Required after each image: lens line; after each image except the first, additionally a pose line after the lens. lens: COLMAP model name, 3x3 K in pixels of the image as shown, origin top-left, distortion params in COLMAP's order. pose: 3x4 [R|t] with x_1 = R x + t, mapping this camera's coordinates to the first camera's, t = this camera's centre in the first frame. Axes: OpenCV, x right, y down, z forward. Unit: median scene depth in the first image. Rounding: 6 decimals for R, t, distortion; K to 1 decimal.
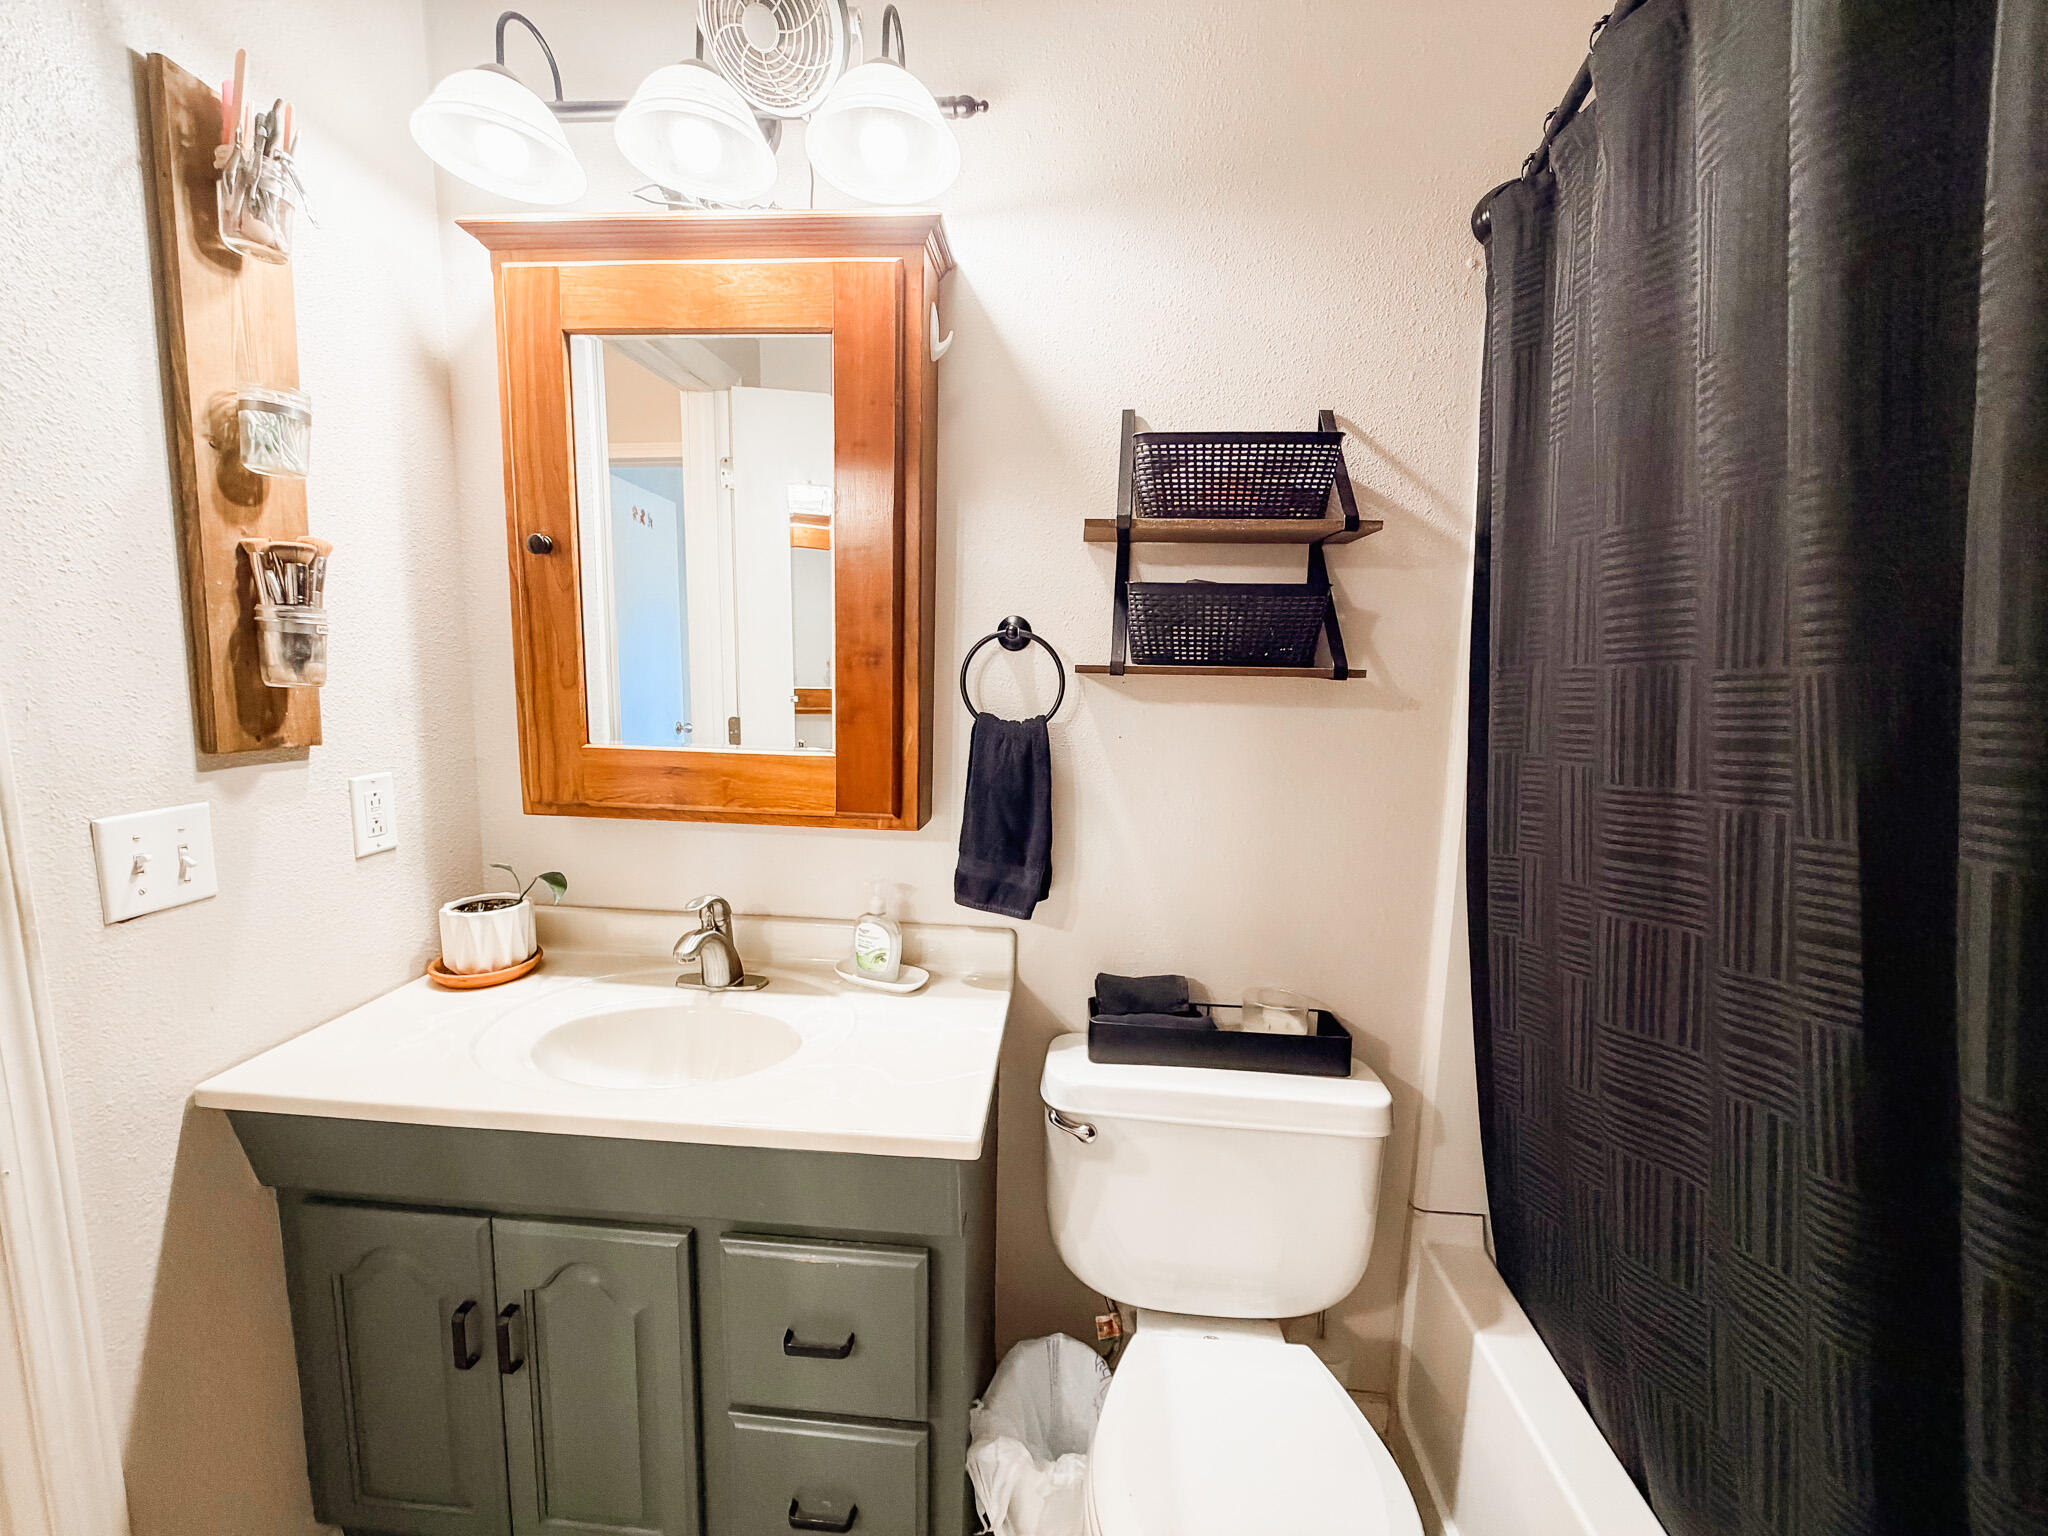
lens RADIAL K [[815.5, 0, 1020.7], [0, 815.5, 769.3], [0, 0, 1]] dist [0.000185, 0.000040]
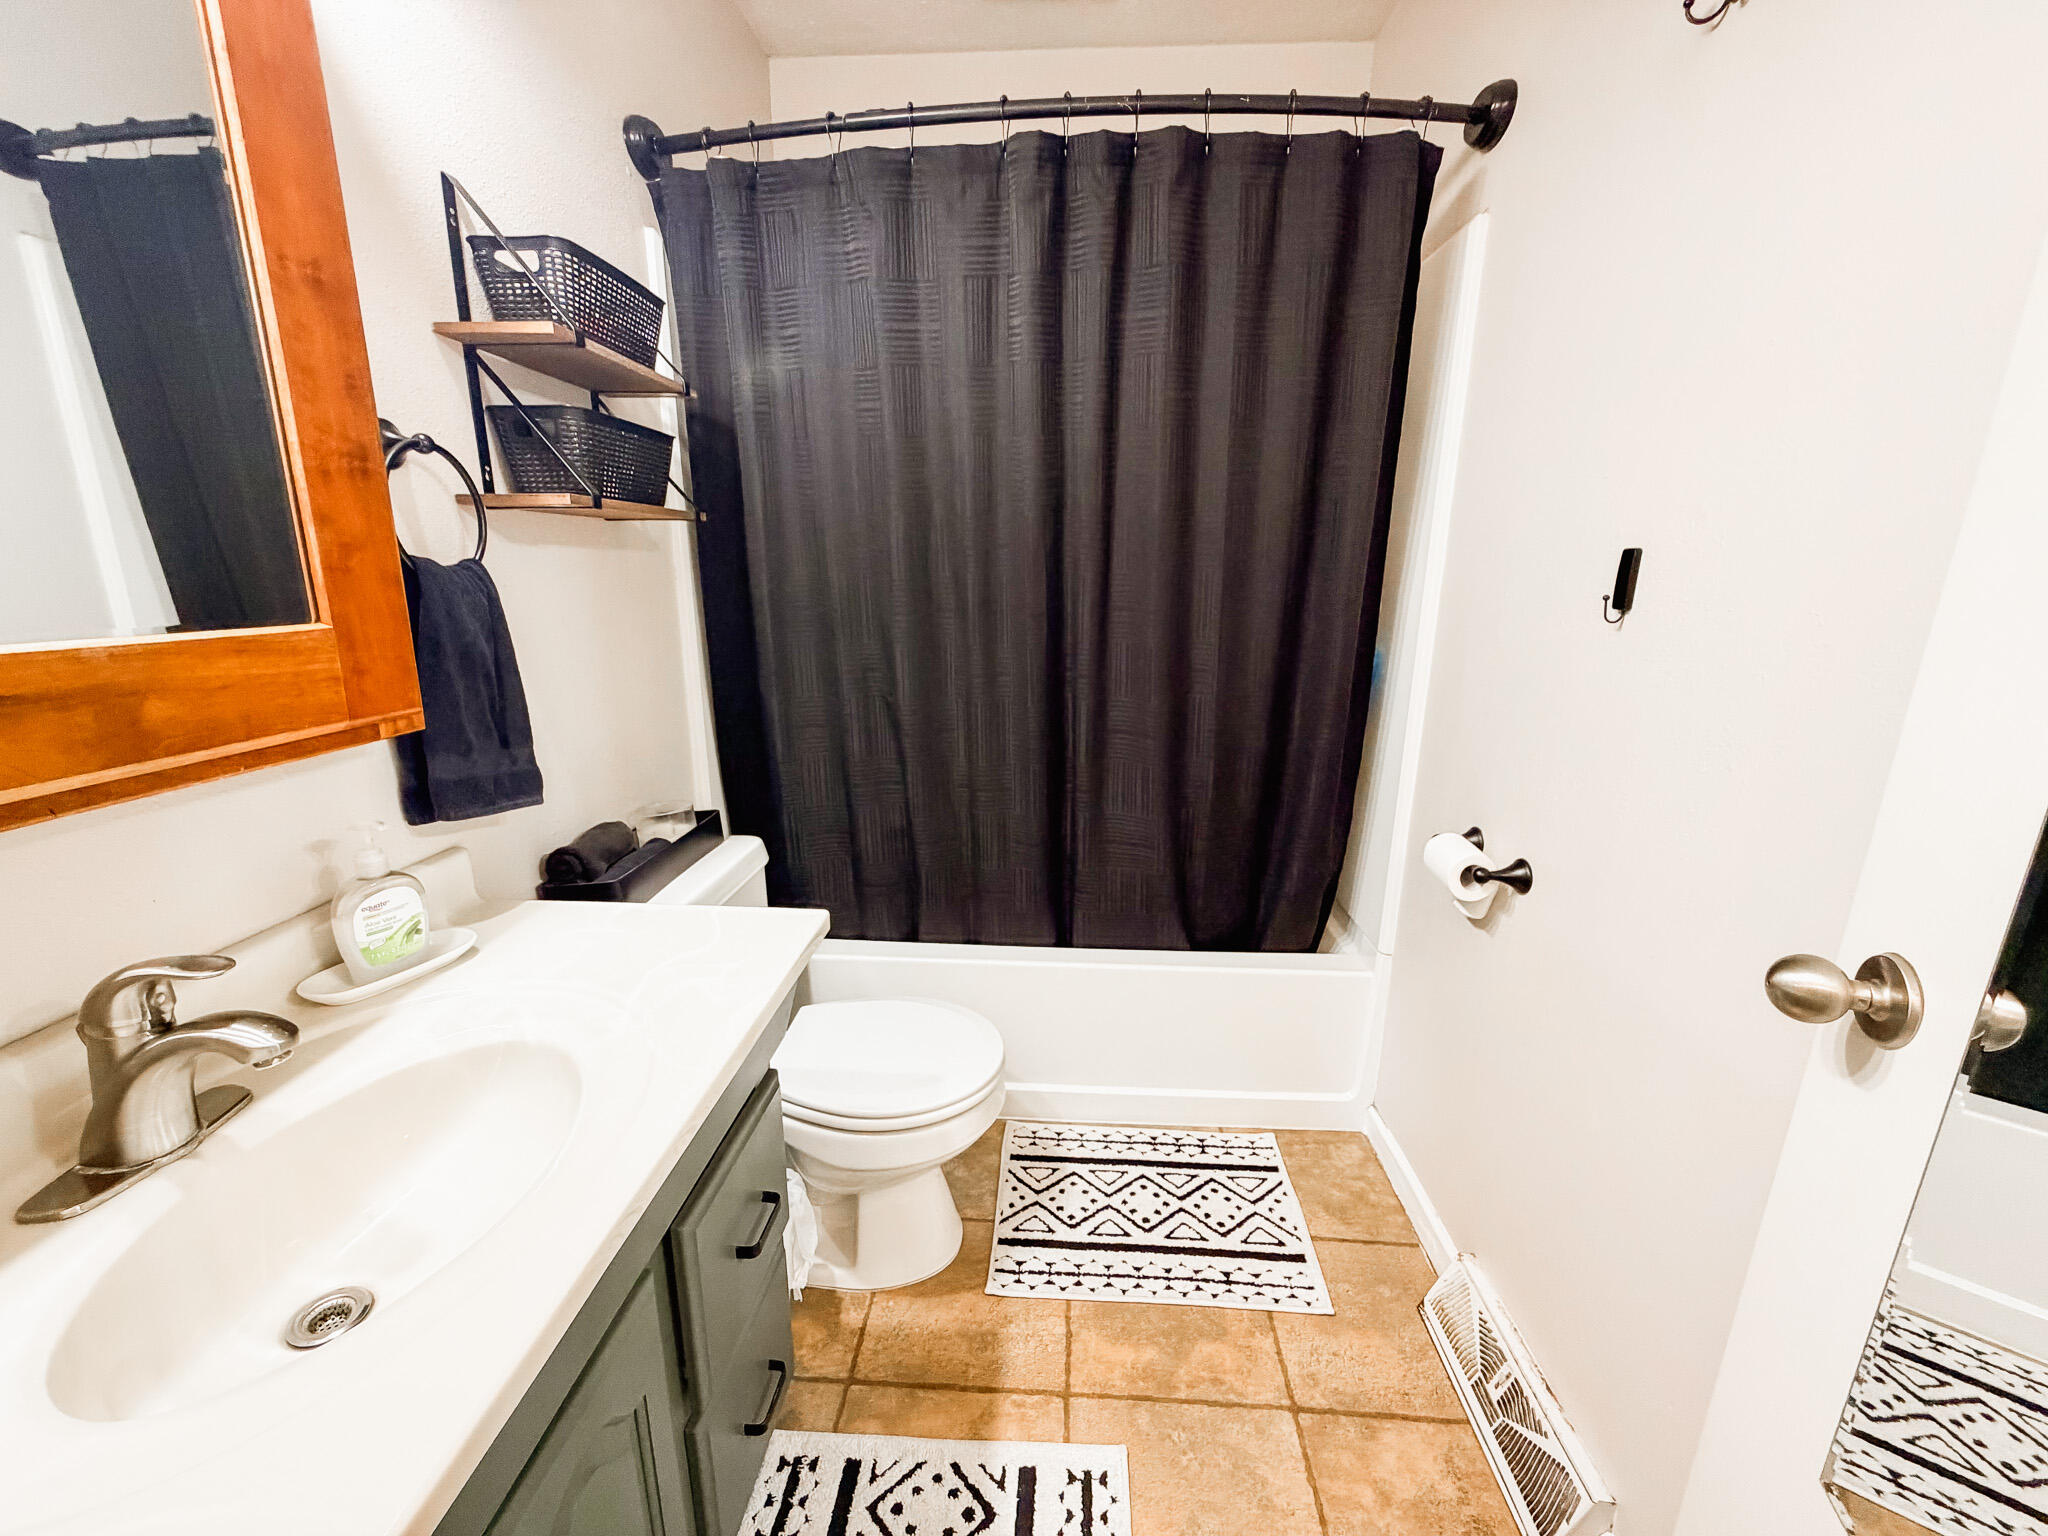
lens RADIAL K [[815.5, 0, 1020.7], [0, 815.5, 769.3], [0, 0, 1]] dist [0.000185, 0.000040]
pose [[-0.026493, -0.263322, 0.964344, -0.825075], [0.132673, 0.955223, 0.264477, -0.008103], [-0.990806, 0.134949, 0.009629, 0.494006]]
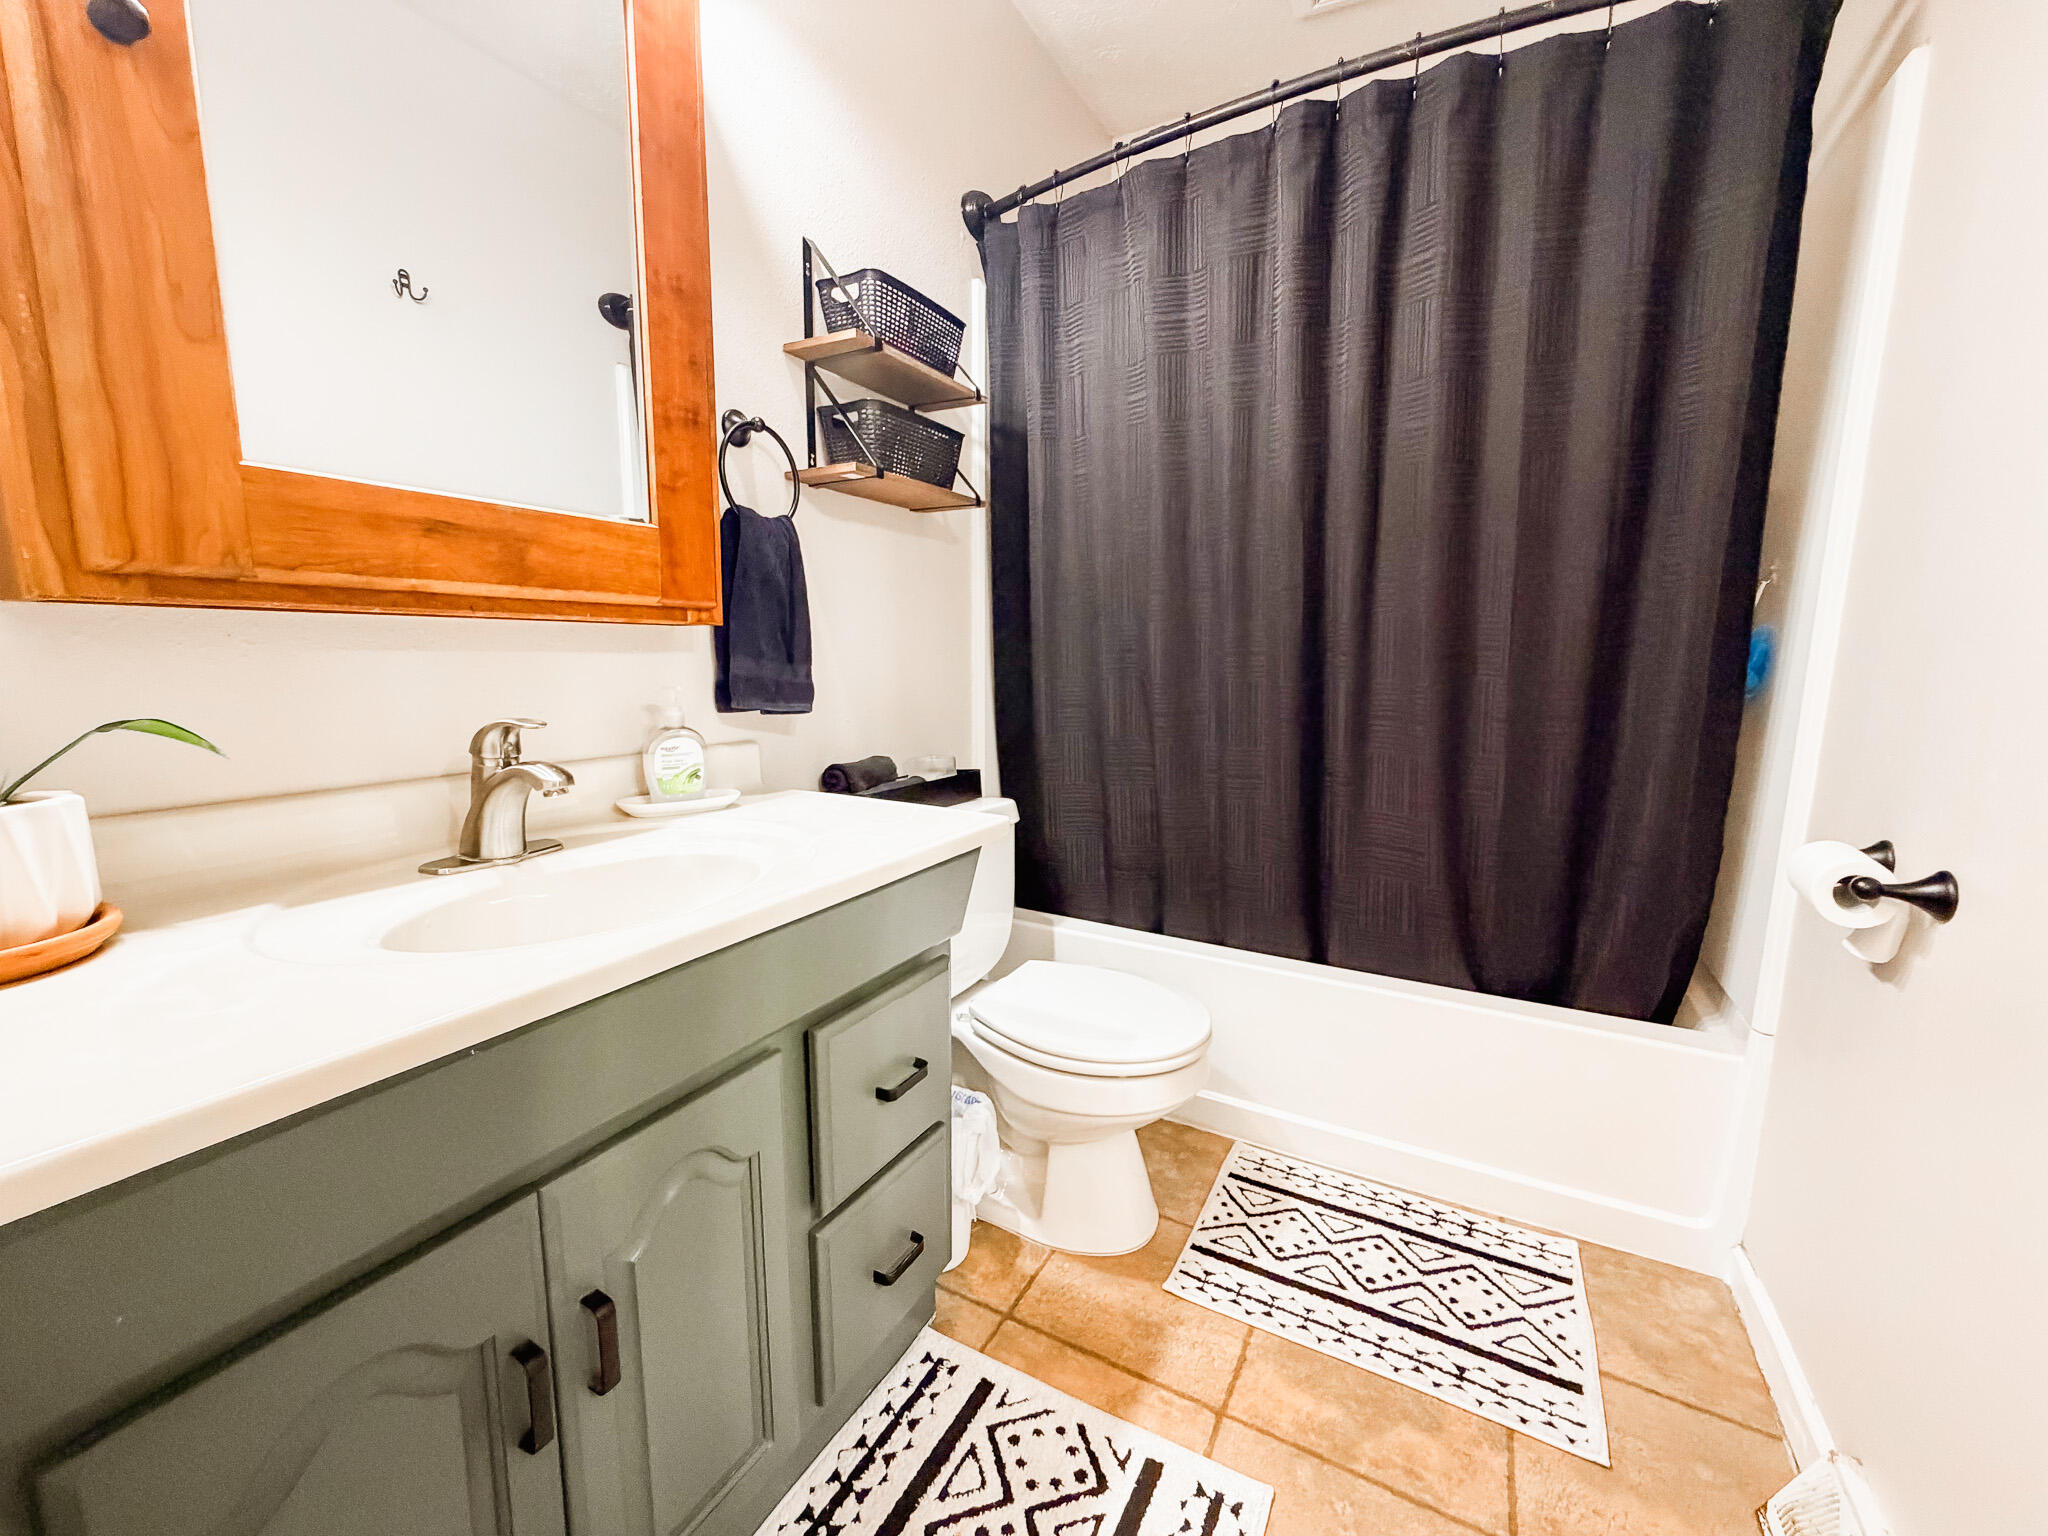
lens RADIAL K [[817.9, 0, 1022.6], [0, 817.9, 770.4], [0, 0, 1]] dist [0.001499, -0.000634]
pose [[0.407320, -0.156316, 0.899809, -0.846144], [0.130740, 0.985076, 0.111946, 0.179103], [-0.903879, 0.072043, 0.421678, 0.318675]]
